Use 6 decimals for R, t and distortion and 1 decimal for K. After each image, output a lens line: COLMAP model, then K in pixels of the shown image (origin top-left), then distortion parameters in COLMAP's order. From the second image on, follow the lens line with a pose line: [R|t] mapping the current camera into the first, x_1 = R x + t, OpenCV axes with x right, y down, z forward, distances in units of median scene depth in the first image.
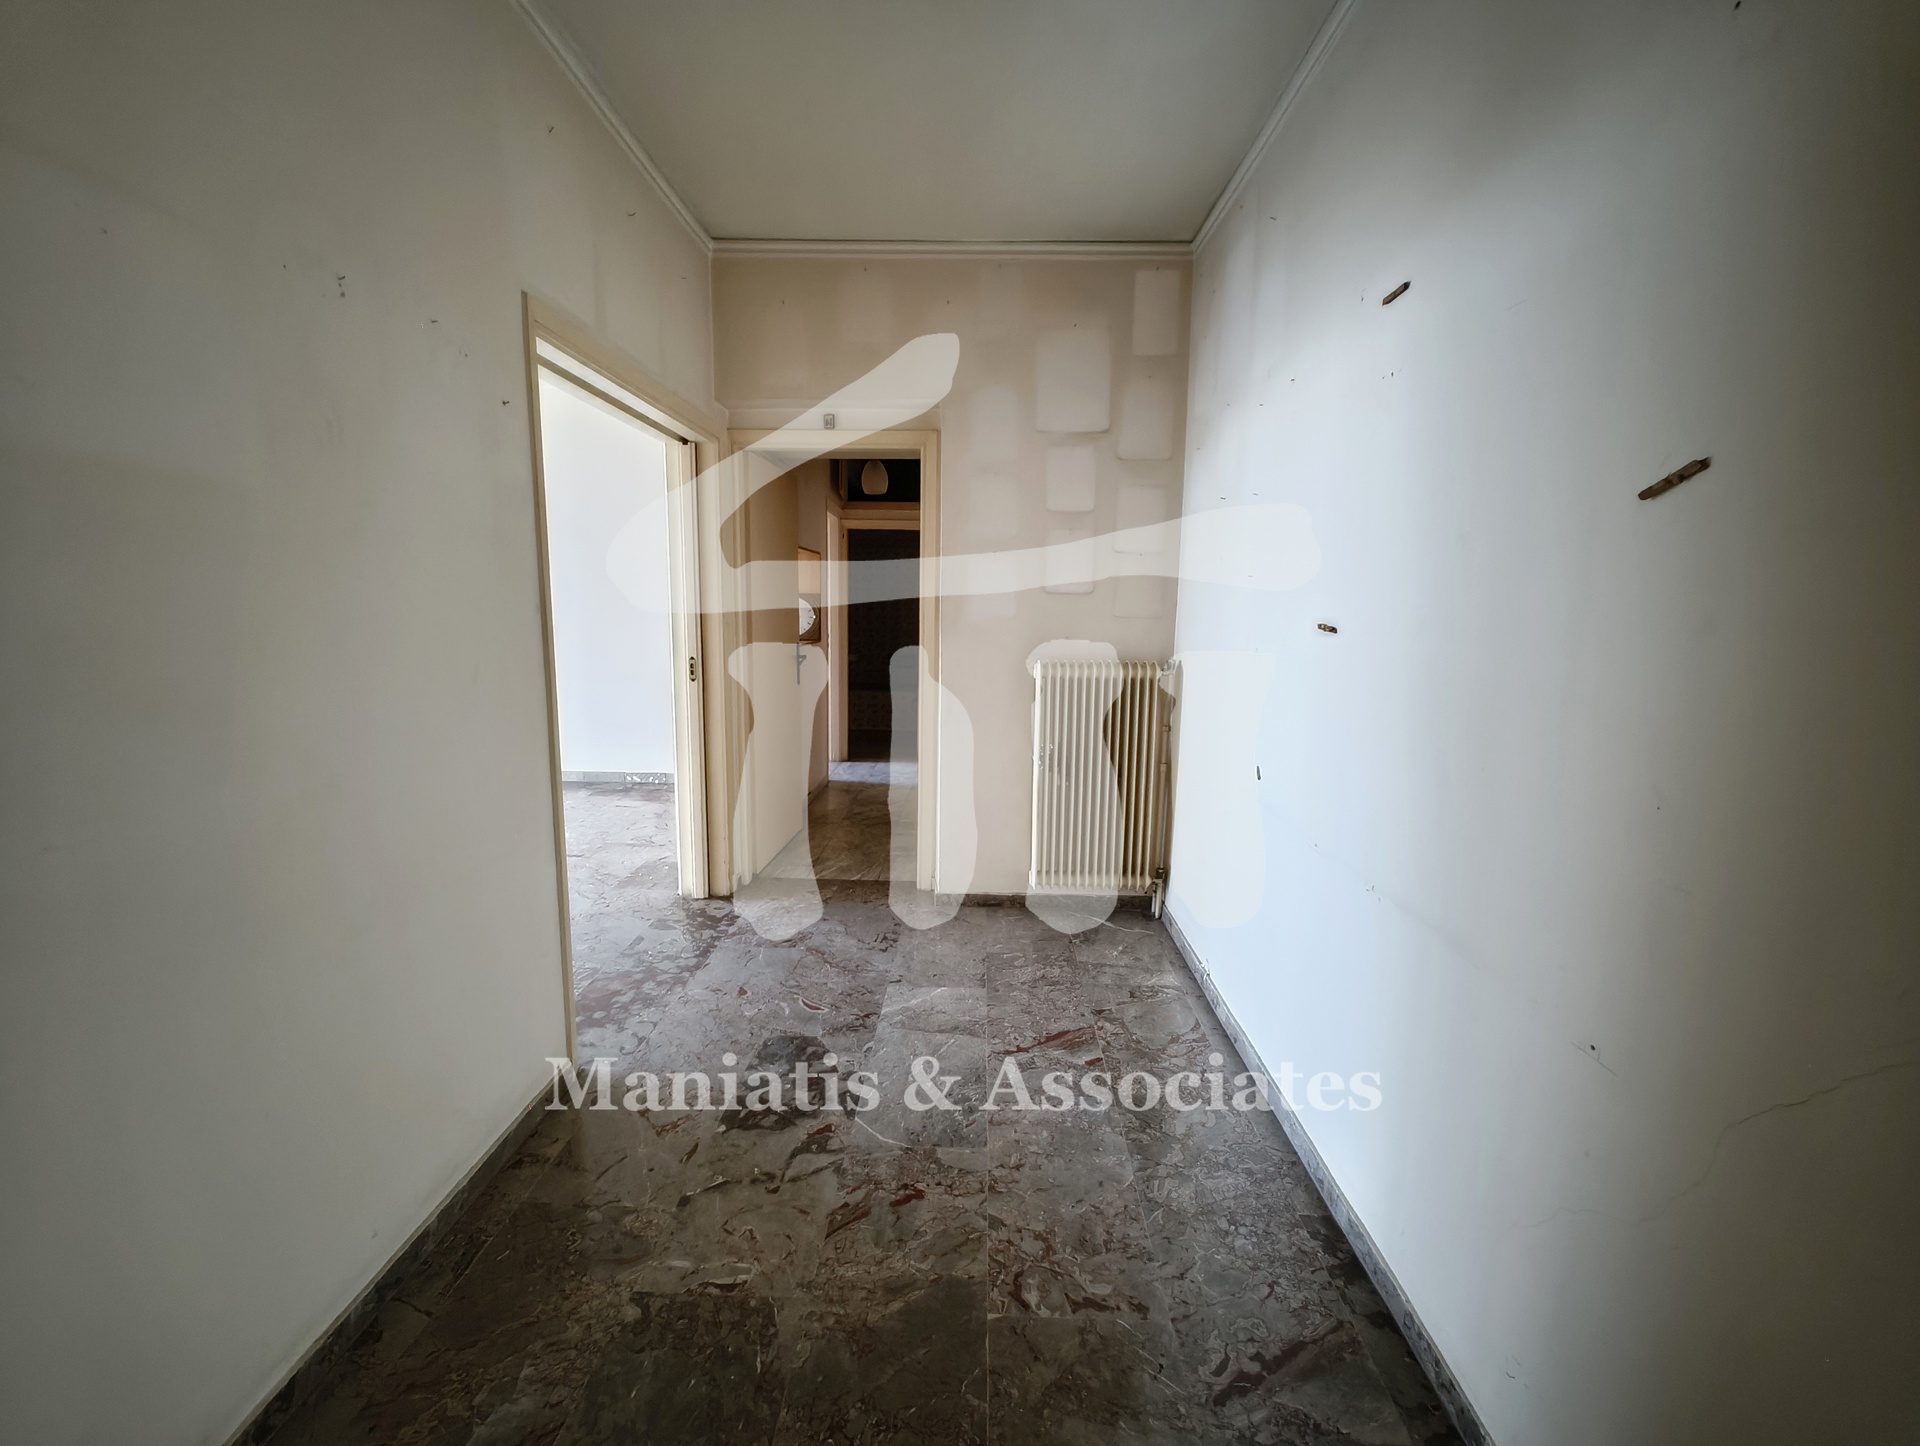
lens RADIAL K [[827.9, 0, 963.1], [0, 827.9, 727.4], [0, 0, 1]] dist [0.000490, 0.000866]
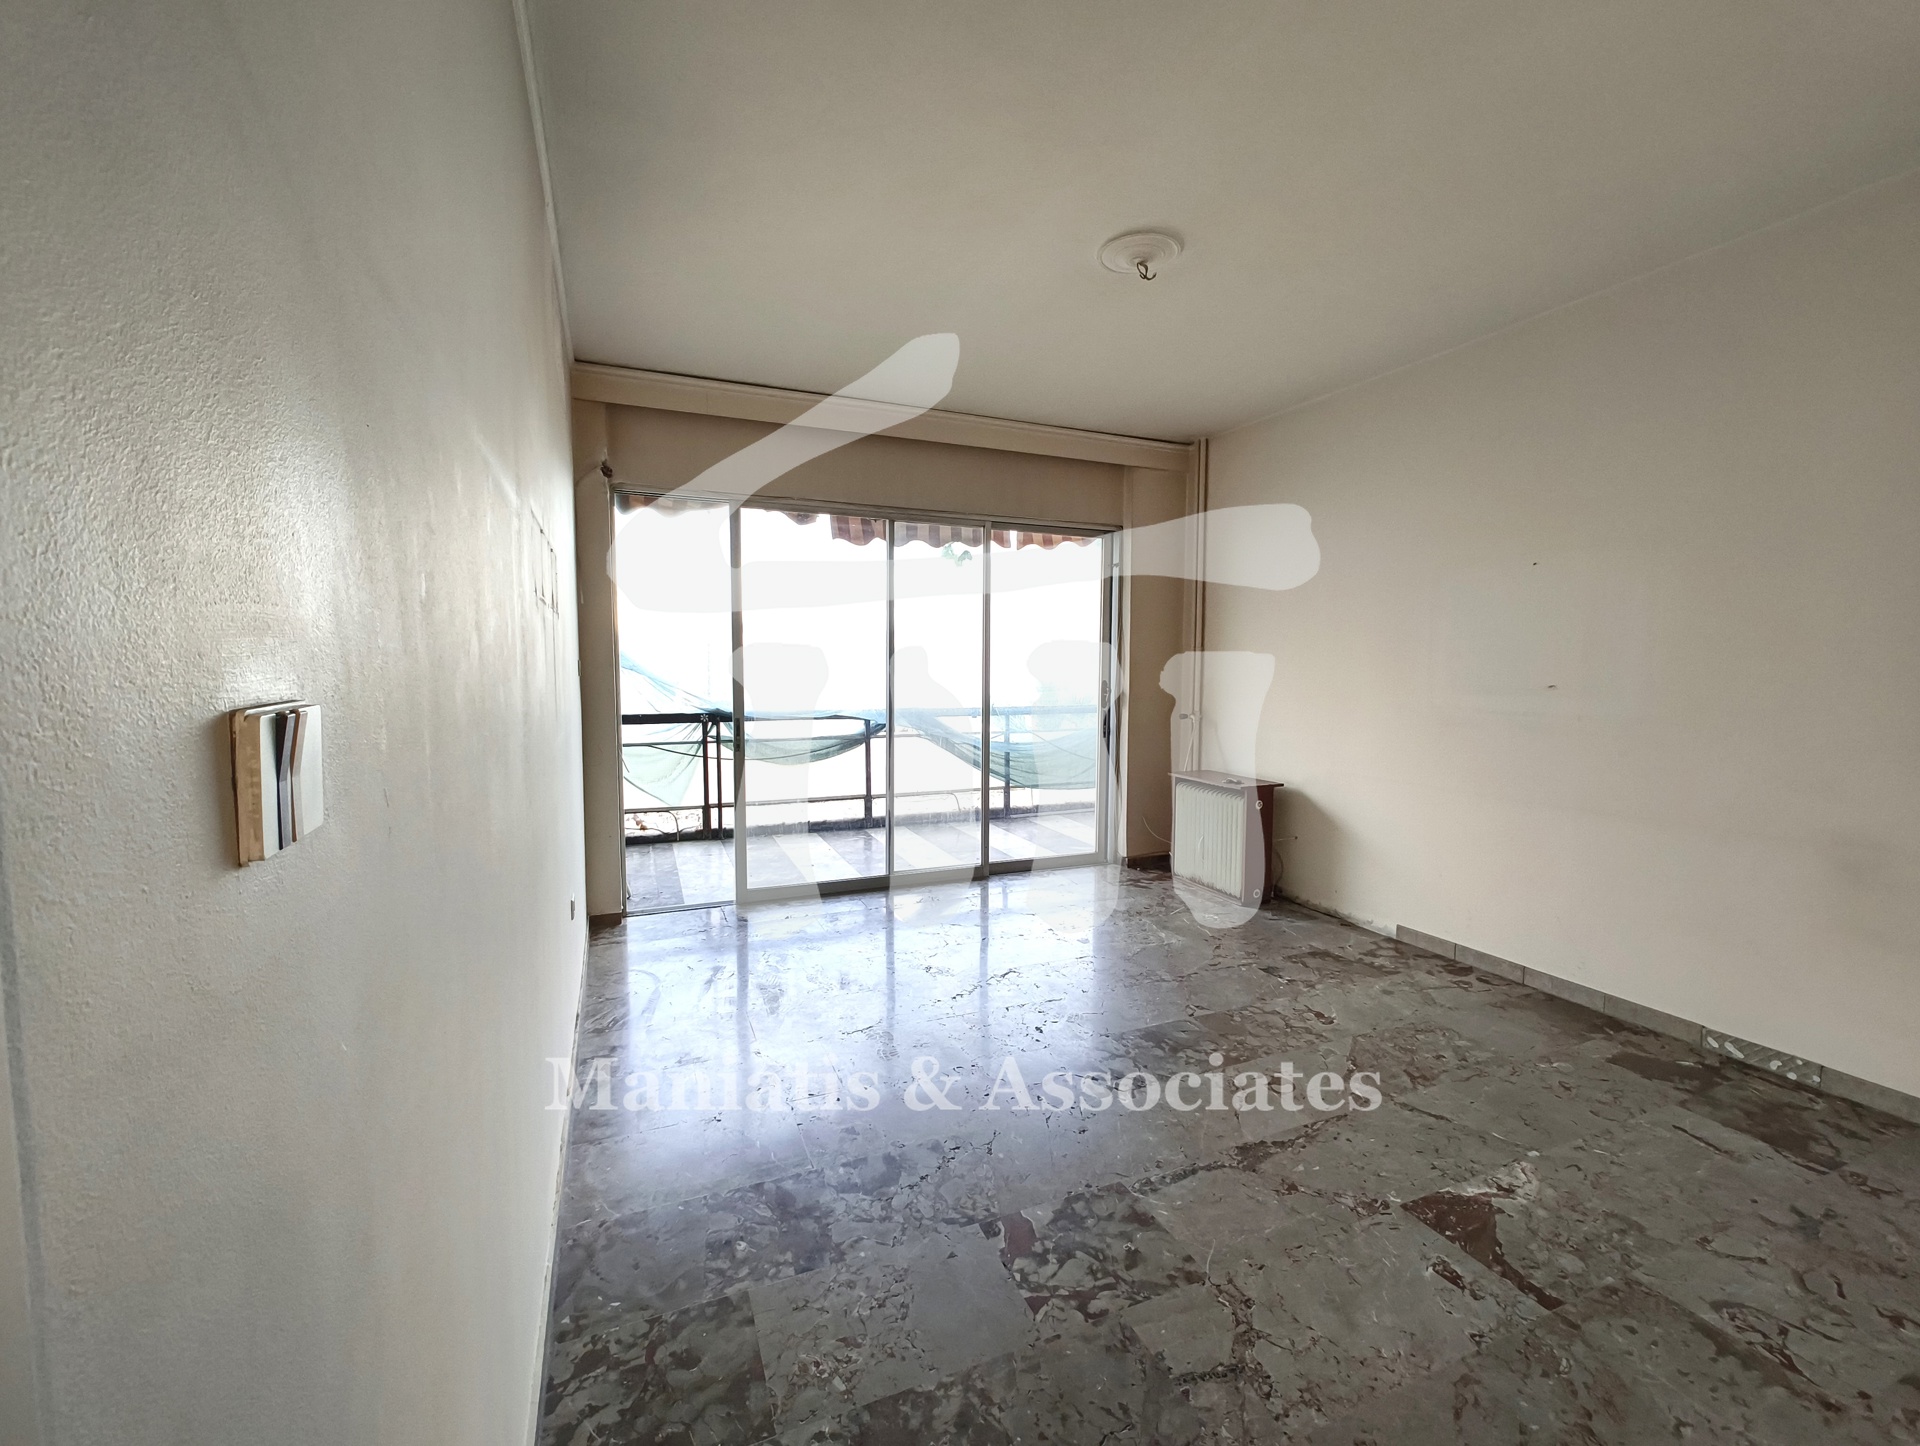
lens RADIAL K [[800.4, 0, 960.4], [0, 800.4, 721.9], [0, 0, 1]] dist [0.001801, 0.000472]
pose [[0.420256, 0.051117, -0.905965, -0.486275], [-0.134137, 0.990943, -0.006311, -0.173024], [0.897436, 0.124176, 0.423307, 1.078082]]
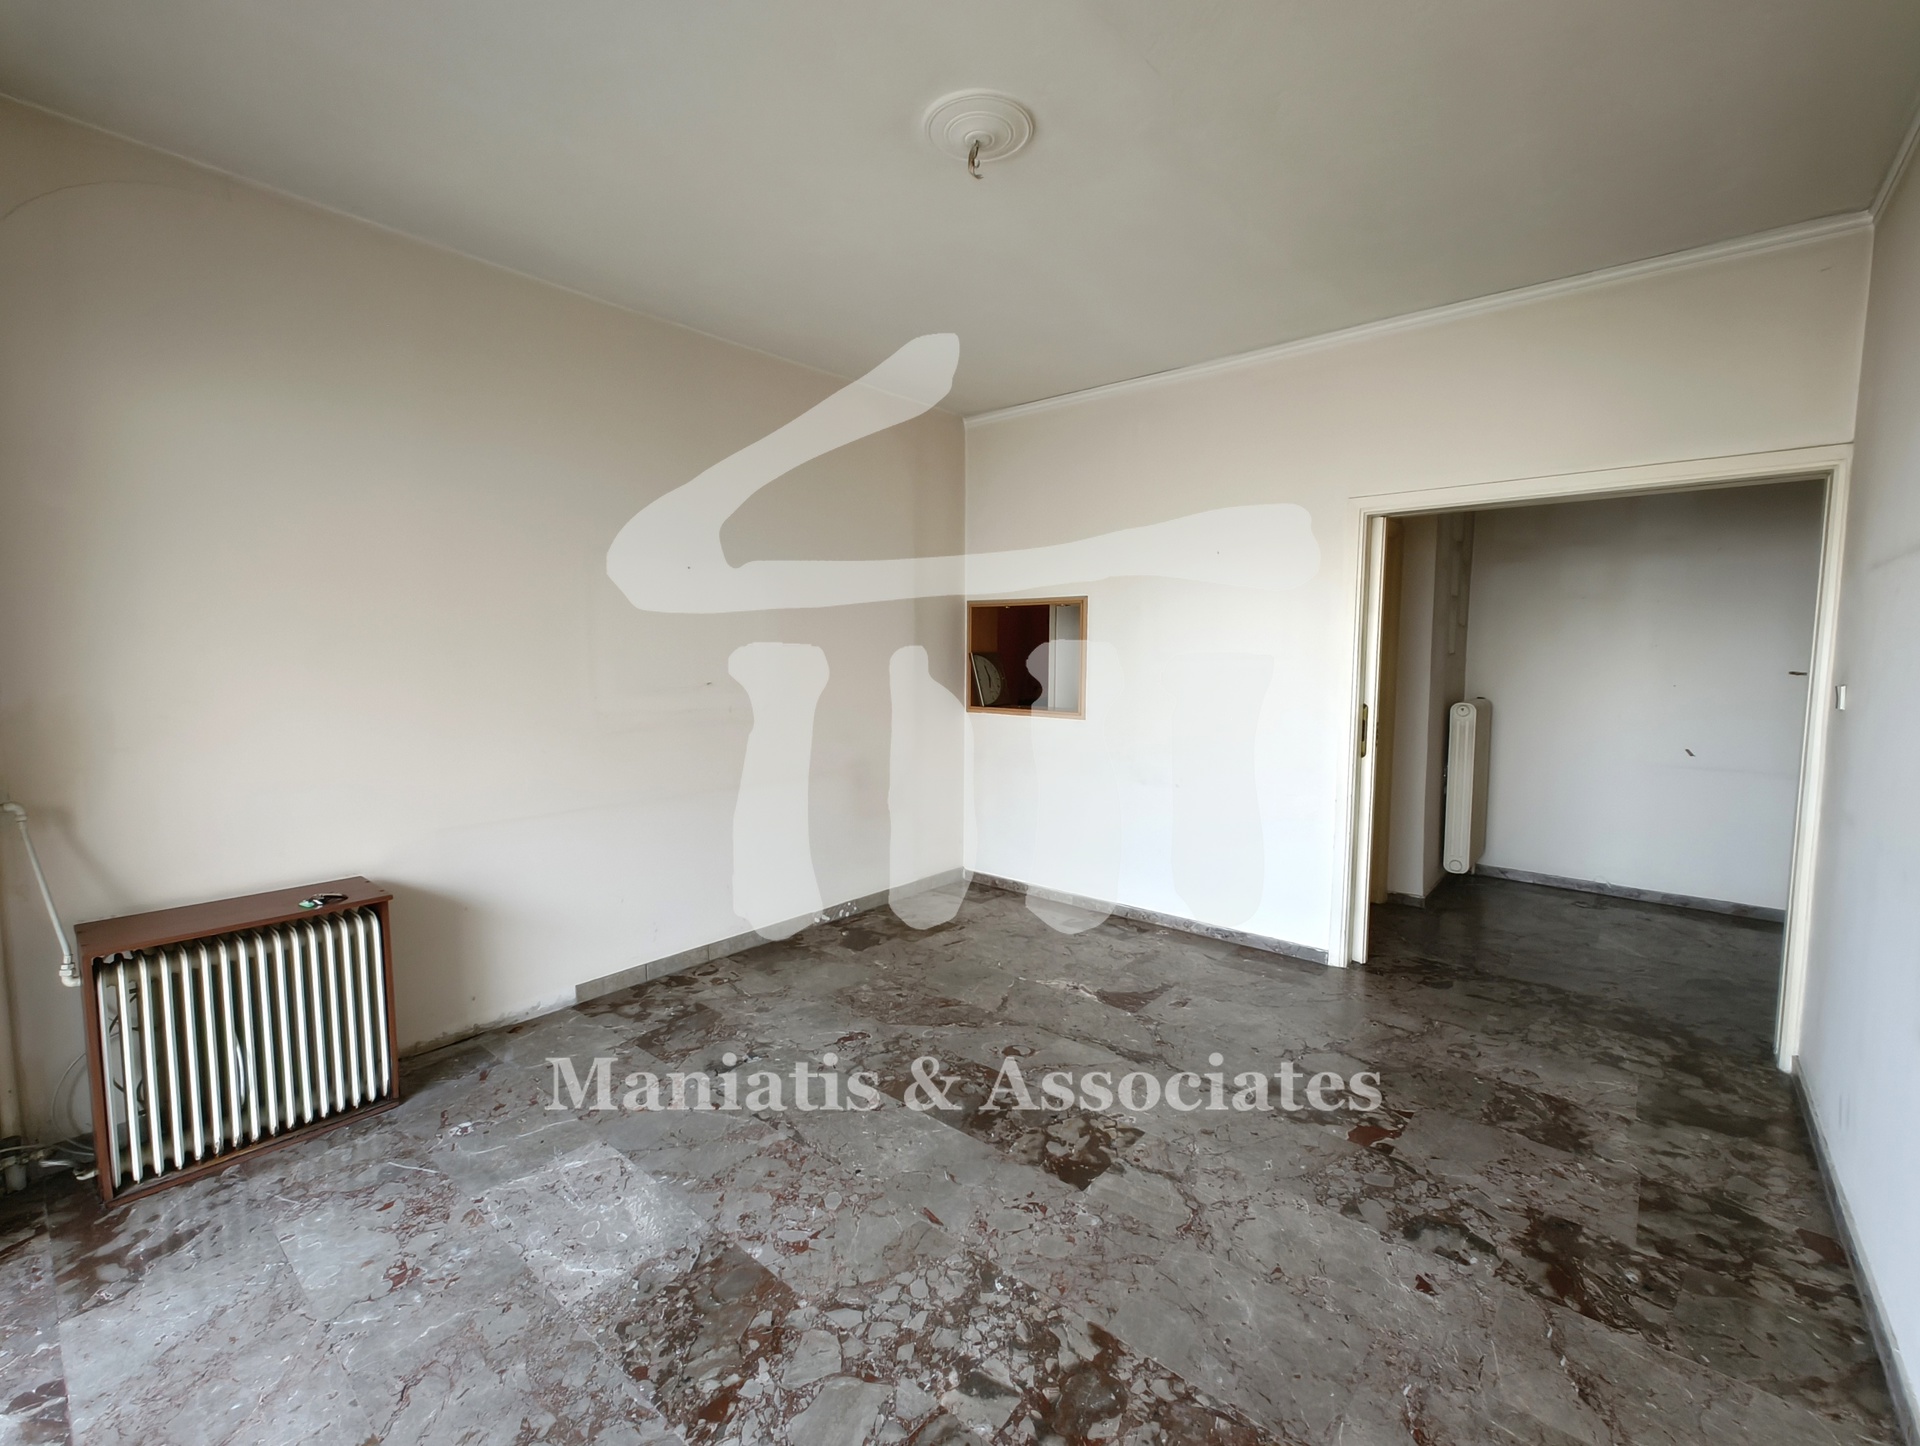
lens RADIAL K [[827.9, 0, 963.1], [0, 827.9, 727.4], [0, 0, 1]] dist [0.000490, 0.000866]
pose [[0.620411, -0.085233, 0.779632, -2.412215], [0.123250, 0.992321, 0.010405, -0.262189], [-0.774532, 0.089634, 0.626152, 1.247899]]
